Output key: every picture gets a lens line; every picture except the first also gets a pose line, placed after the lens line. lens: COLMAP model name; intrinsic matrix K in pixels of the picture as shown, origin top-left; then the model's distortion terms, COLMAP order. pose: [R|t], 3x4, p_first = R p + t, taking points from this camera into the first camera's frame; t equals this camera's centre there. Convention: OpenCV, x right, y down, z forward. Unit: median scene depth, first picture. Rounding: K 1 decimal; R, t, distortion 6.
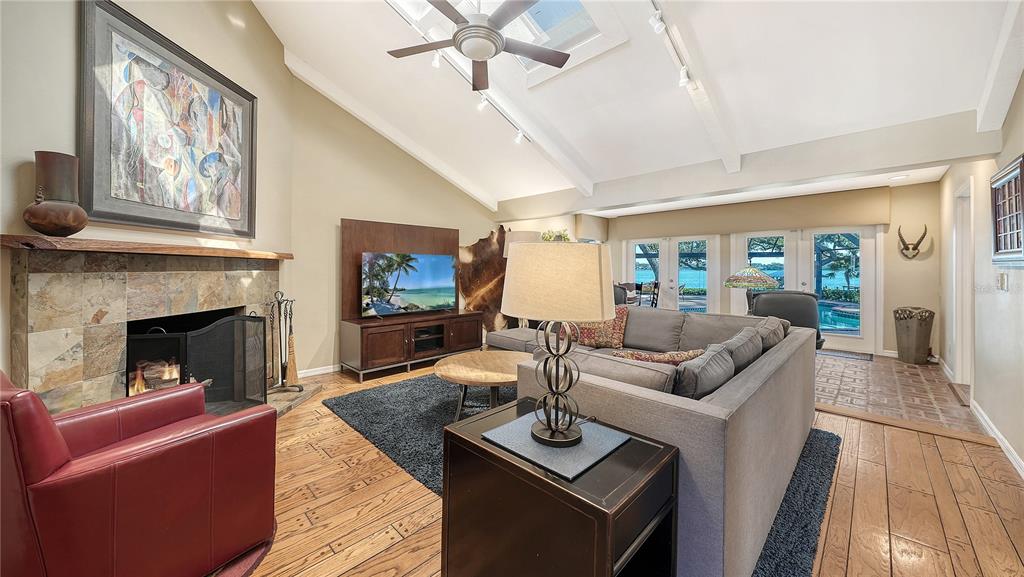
lens RADIAL K [[358.6, 0, 509.5], [0, 358.6, 278.3], [0, 0, 1]] dist [-0.002254, -0.000240]
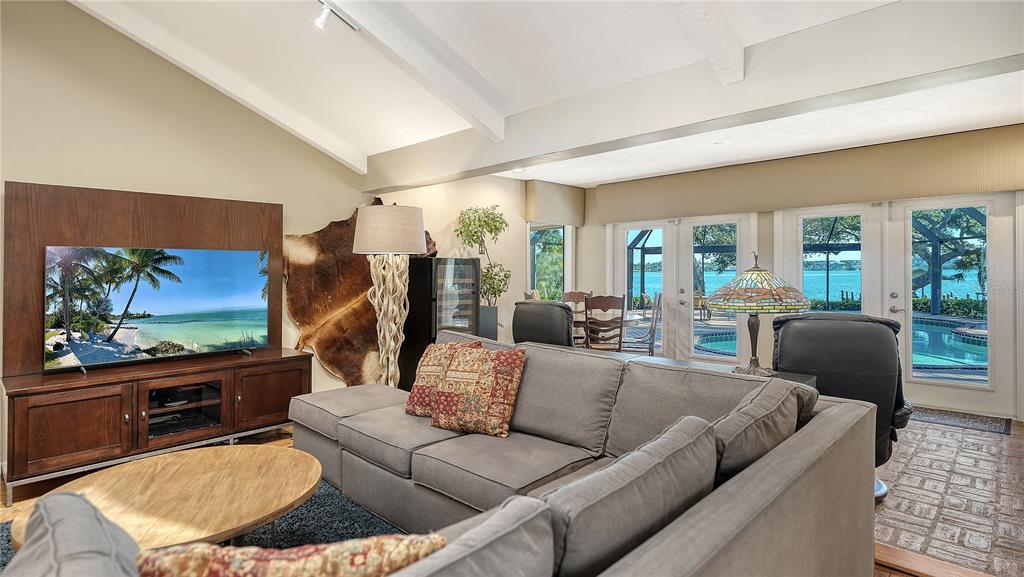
lens RADIAL K [[525.9, 0, 513.5], [0, 525.9, 283.4], [0, 0, 1]] dist [0.001873, 0.000514]
pose [[0.999602, -0.009453, 0.026596, 0.226918], [0.009544, 0.999949, -0.003294, -0.008426], [-0.026564, 0.003546, 0.999641, 0.202673]]
